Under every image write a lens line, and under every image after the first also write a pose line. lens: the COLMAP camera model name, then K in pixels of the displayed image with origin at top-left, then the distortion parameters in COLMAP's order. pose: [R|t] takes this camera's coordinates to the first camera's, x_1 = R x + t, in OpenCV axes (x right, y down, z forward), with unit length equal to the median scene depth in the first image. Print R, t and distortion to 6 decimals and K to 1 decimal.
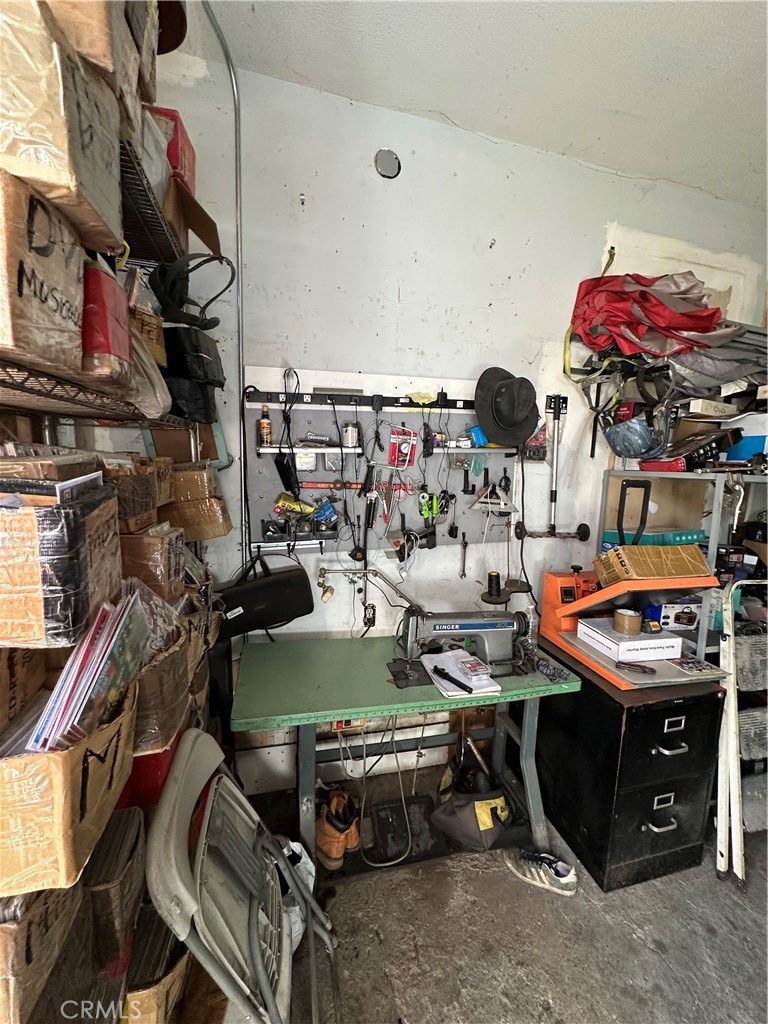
lens RADIAL K [[410.1, 0, 384.0], [0, 410.1, 512.0], [0, 0, 1]] dist [-0.001315, -0.000139]
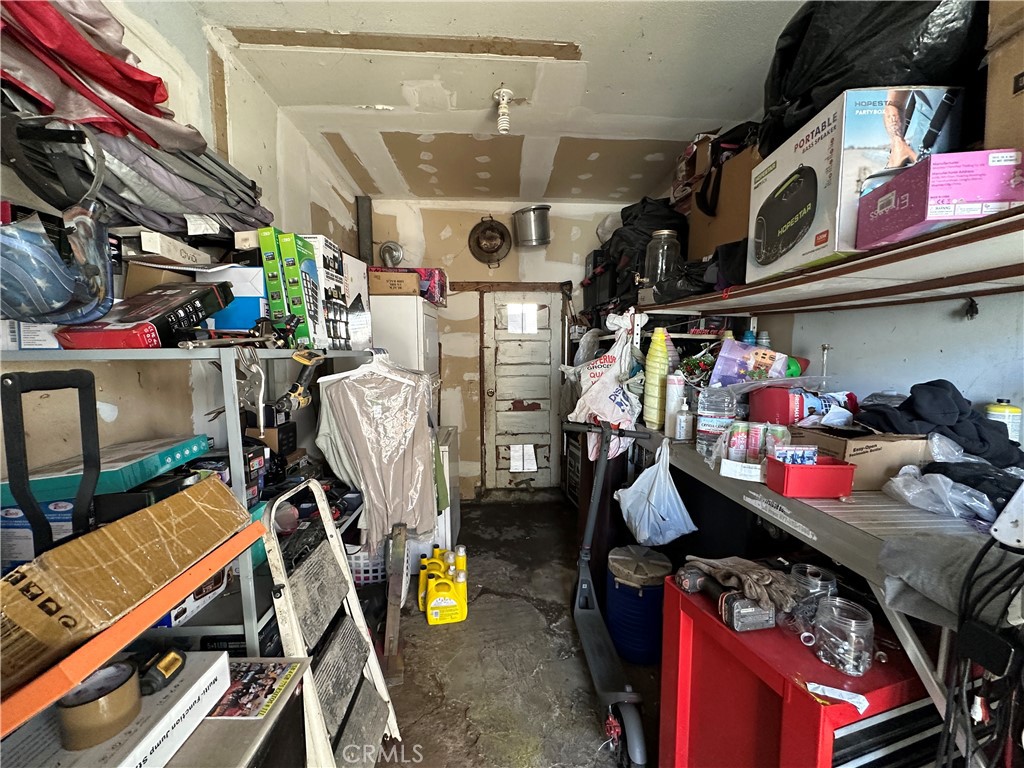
lens RADIAL K [[409.2, 0, 512.0], [0, 409.2, 384.0], [0, 0, 1]] dist [0.000062, -0.000093]
pose [[0.198112, -0.123069, 0.972423, 0.268765], [0.131259, 0.986482, 0.098106, -0.039394], [-0.971351, 0.108203, 0.211588, 0.405507]]
